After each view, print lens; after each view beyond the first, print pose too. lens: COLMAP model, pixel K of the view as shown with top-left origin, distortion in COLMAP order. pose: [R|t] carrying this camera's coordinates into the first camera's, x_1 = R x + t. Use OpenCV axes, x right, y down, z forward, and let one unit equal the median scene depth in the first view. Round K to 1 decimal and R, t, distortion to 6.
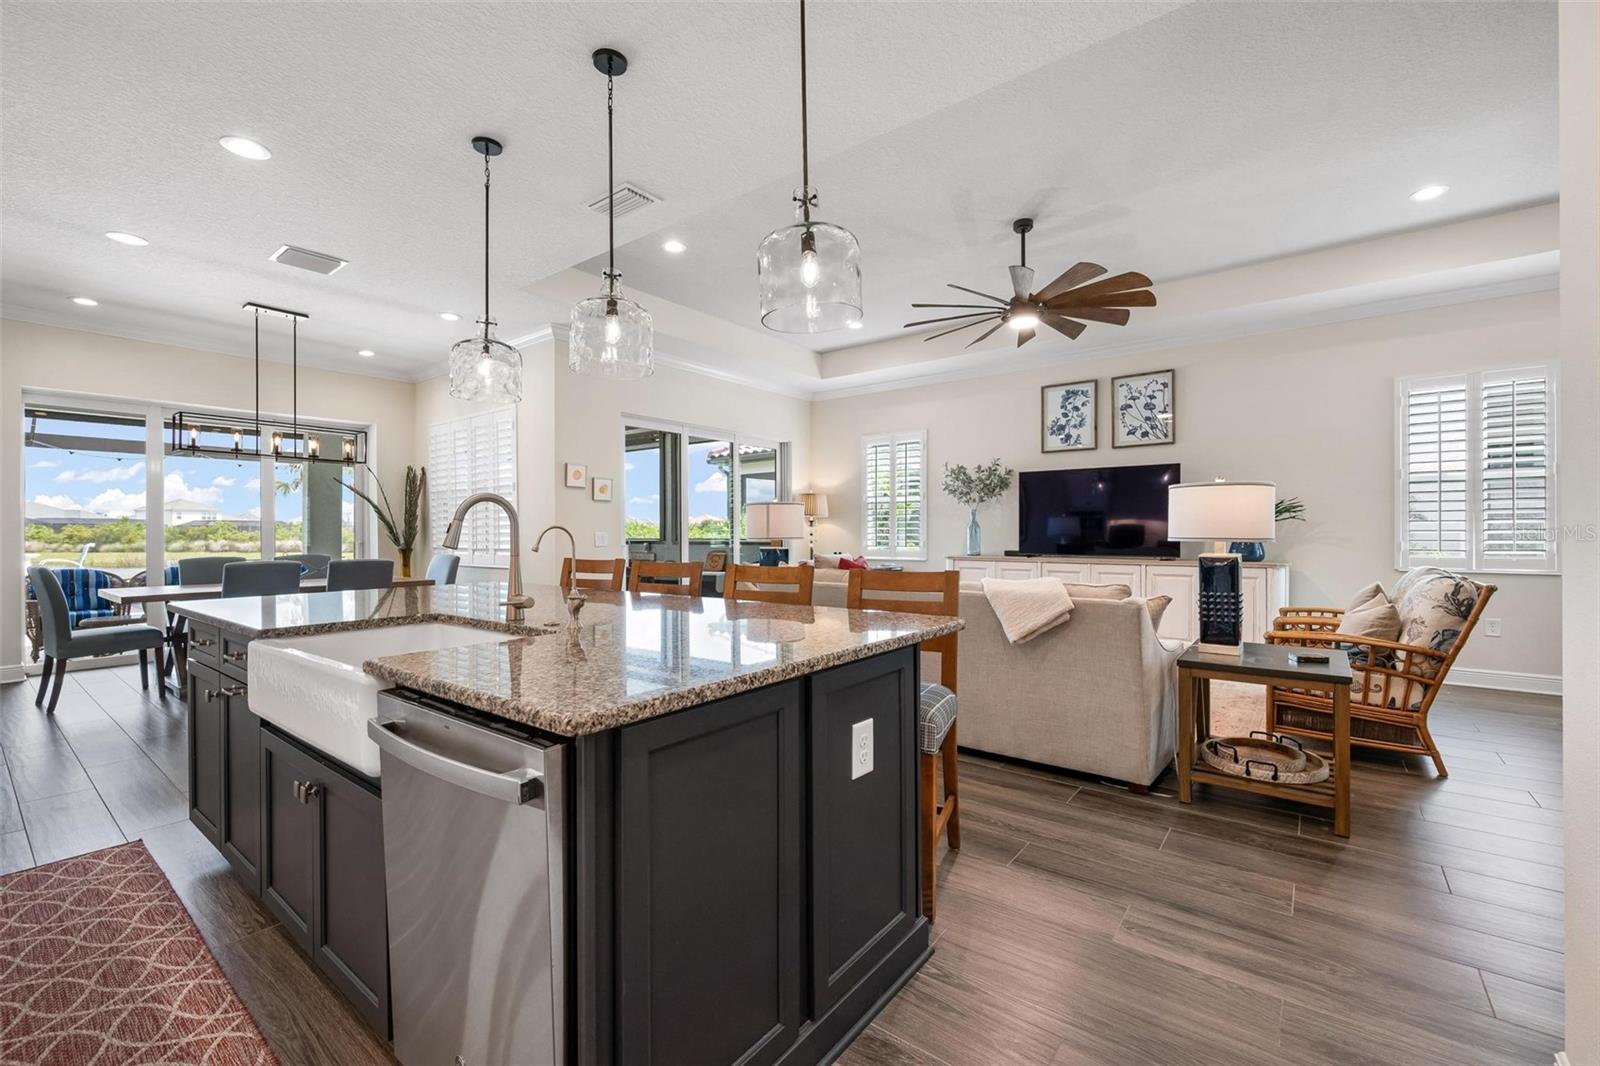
lens RADIAL K [[671.9, 0, 804.5], [0, 671.9, 533.7], [0, 0, 1]] dist [-0.000315, -0.000193]
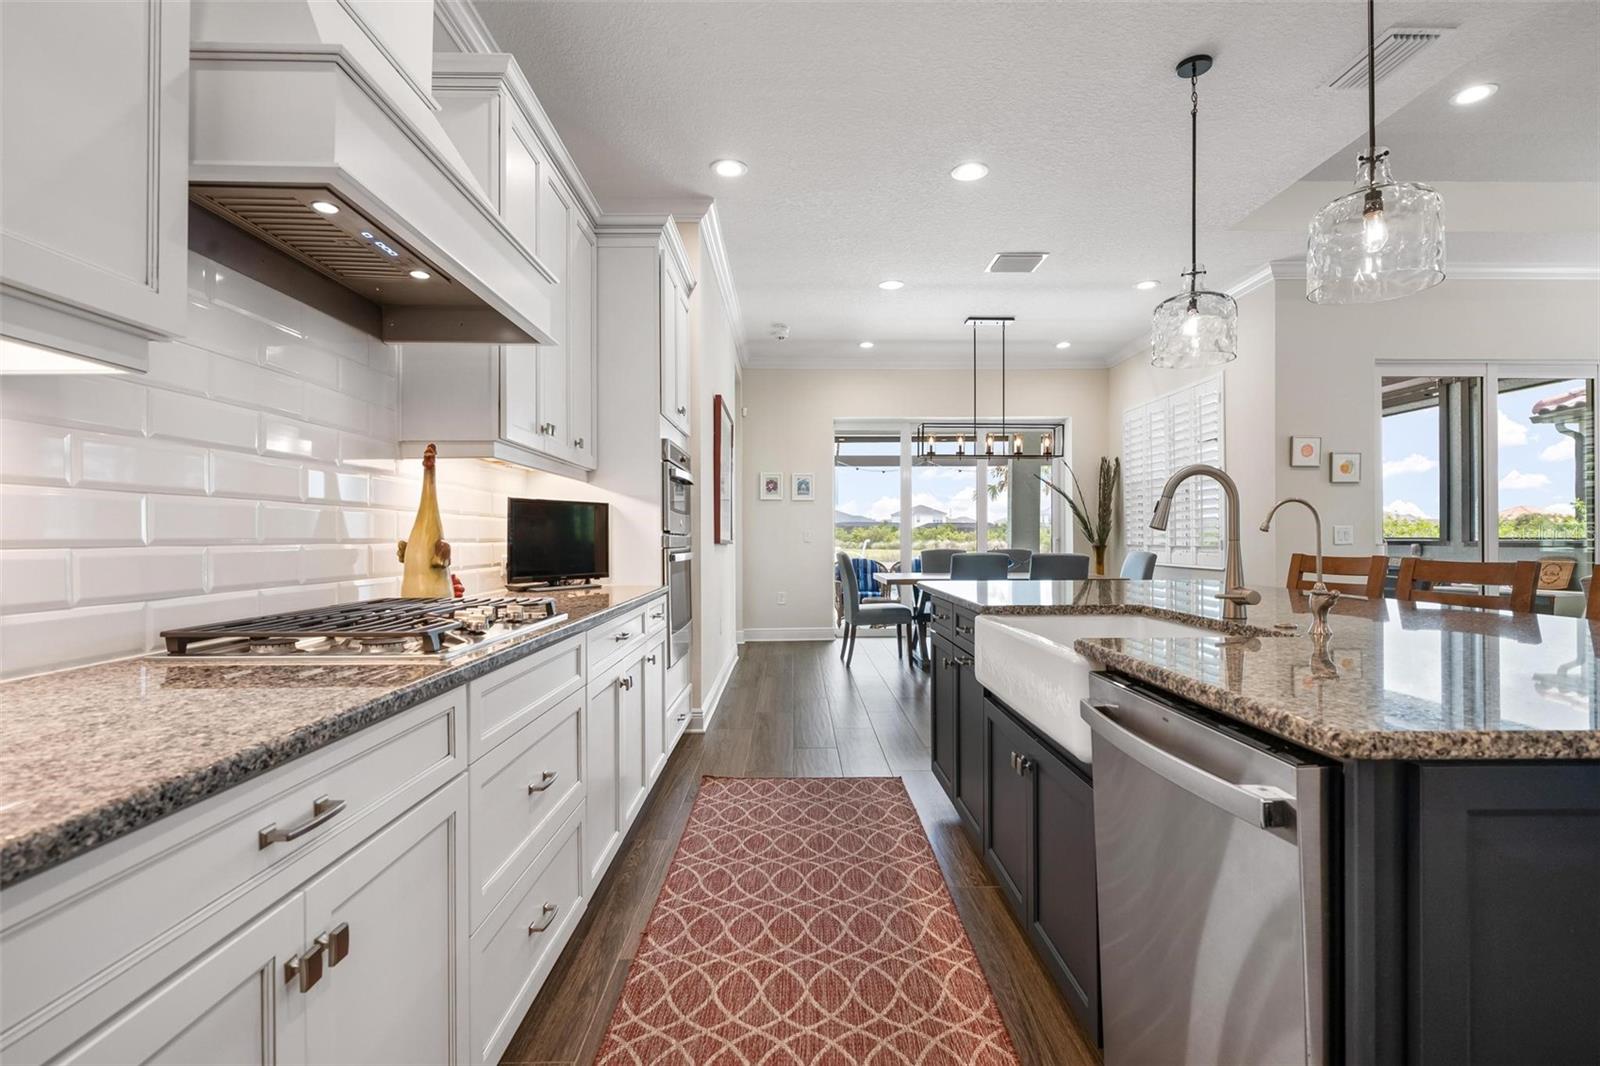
lens RADIAL K [[771.8, 0, 802.5], [0, 771.8, 534.3], [0, 0, 1]] dist [-0.000914, 0.000382]
pose [[0.622724, 0.000683, -0.782442, -0.011473], [-0.001601, 0.999999, -0.000401, 0.013211], [0.782440, 0.001502, 0.622724, 0.001939]]
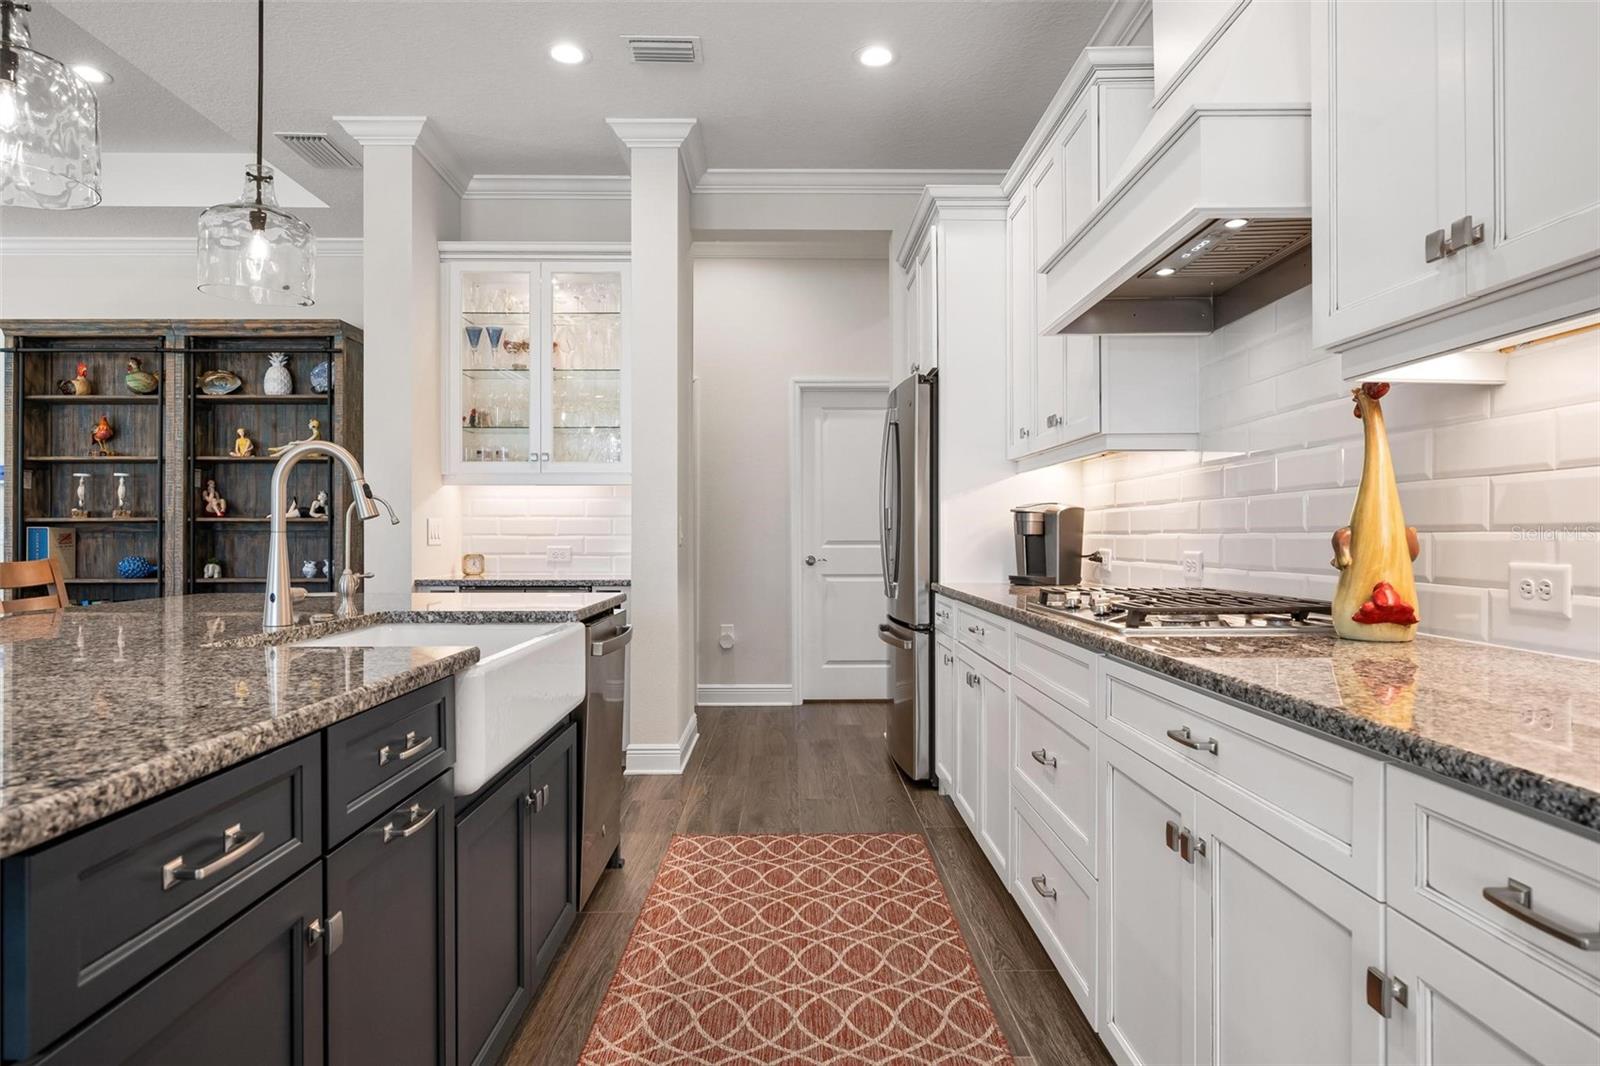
lens RADIAL K [[960.5, 0, 800.0], [0, 960.5, 533.0], [0, 0, 1]] dist [0.000488, 0.000262]
pose [[-0.623962, 0.007307, 0.781421, -0.746478], [0.006092, 0.999971, -0.004486, 0.020206], [-0.781431, 0.001961, -0.623988, 0.586423]]
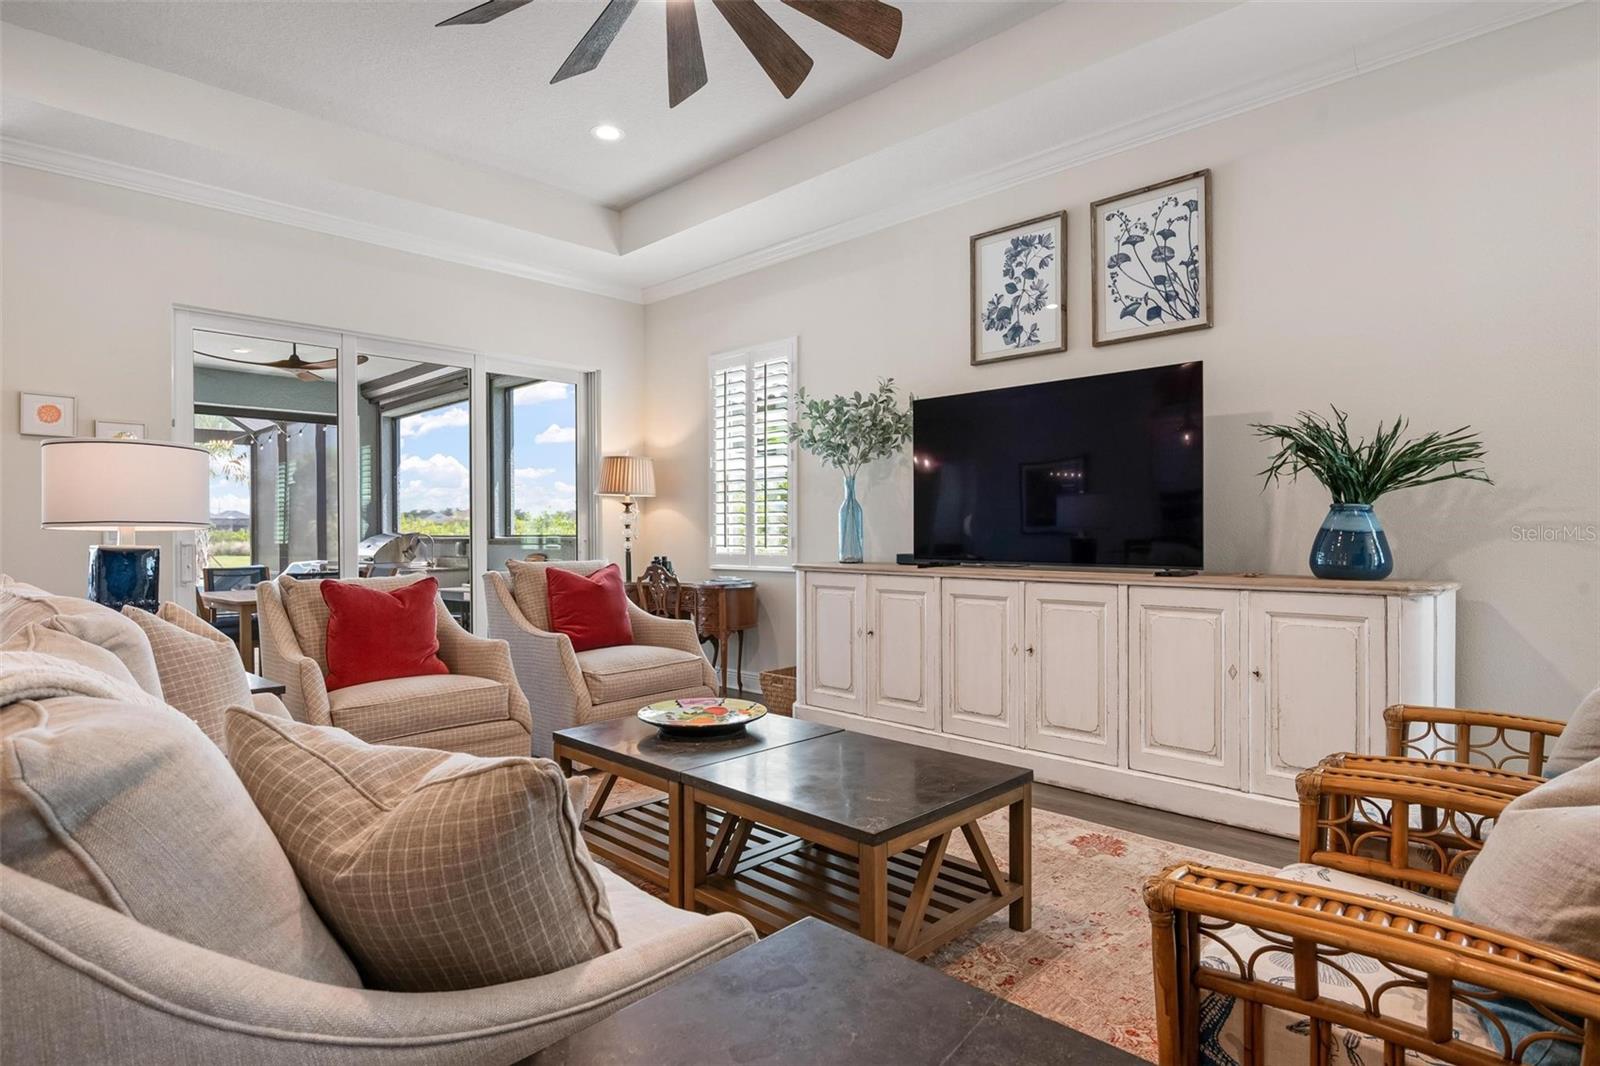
lens RADIAL K [[855.5, 0, 800.0], [0, 855.5, 533.0], [0, 0, 1]] dist [-0.002158, -0.000096]
pose [[0.992853, -0.002245, -0.119319, 0.492848], [0.002245, 0.999997, -0.000133, 0.014261], [0.119319, -0.000136, 0.992856, 0.542879]]
